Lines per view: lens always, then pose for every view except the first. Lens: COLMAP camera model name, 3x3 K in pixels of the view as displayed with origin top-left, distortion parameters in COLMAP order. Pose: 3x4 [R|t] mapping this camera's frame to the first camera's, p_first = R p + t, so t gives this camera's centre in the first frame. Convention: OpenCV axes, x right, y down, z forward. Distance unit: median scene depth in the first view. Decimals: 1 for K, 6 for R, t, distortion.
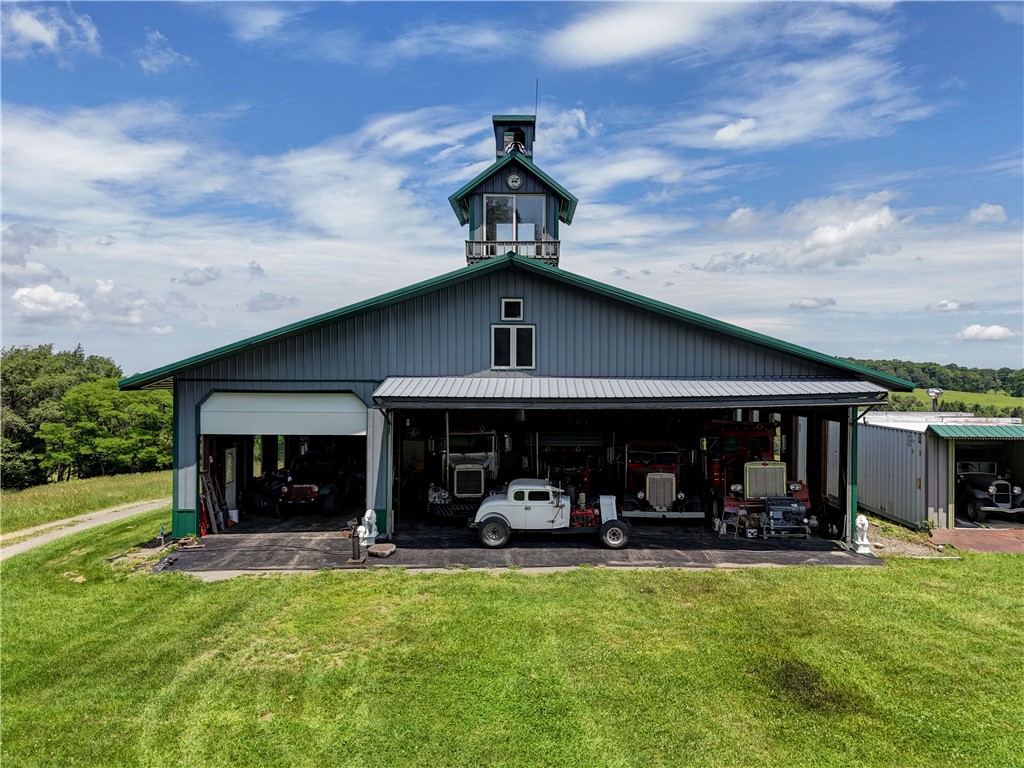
lens RADIAL K [[739.0, 0, 512.0], [0, 739.0, 384.0], [0, 0, 1]] dist [0.075614, -0.069607]
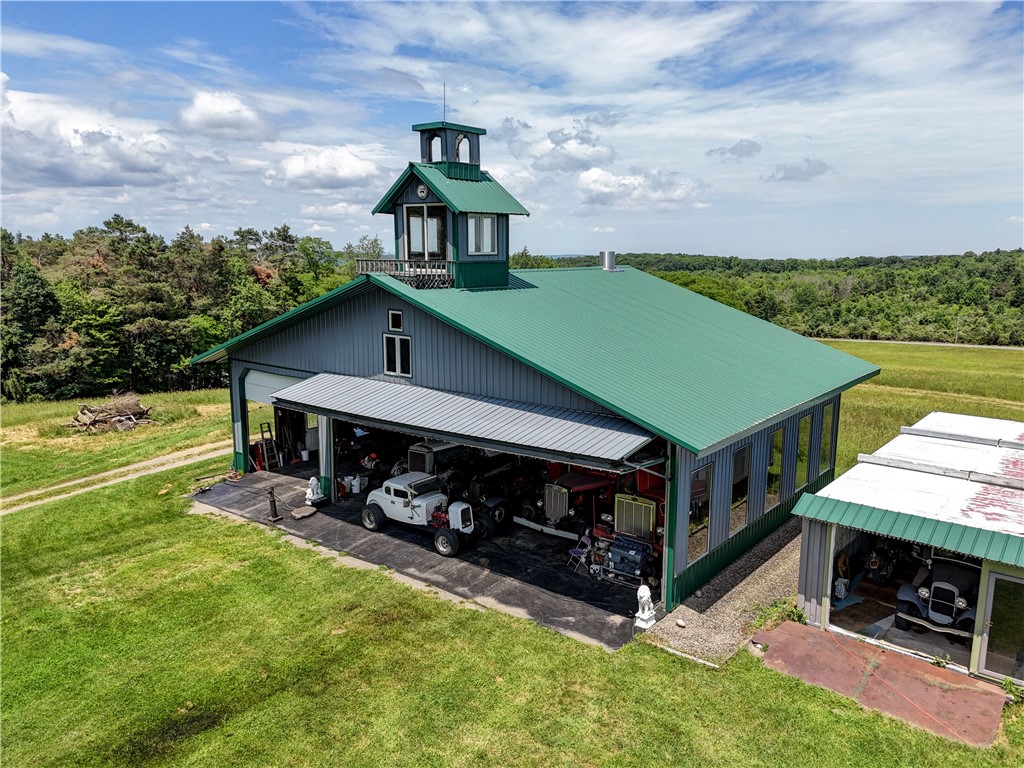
lens RADIAL K [[739.0, 0, 512.0], [0, 739.0, 384.0], [0, 0, 1]] dist [0.075614, -0.069607]
pose [[0.798456, 0.100618, -0.593586, 0.825017], [-0.004567, 0.986920, 0.161149, -0.193906], [0.602036, -0.125959, 0.788471, 0.247241]]
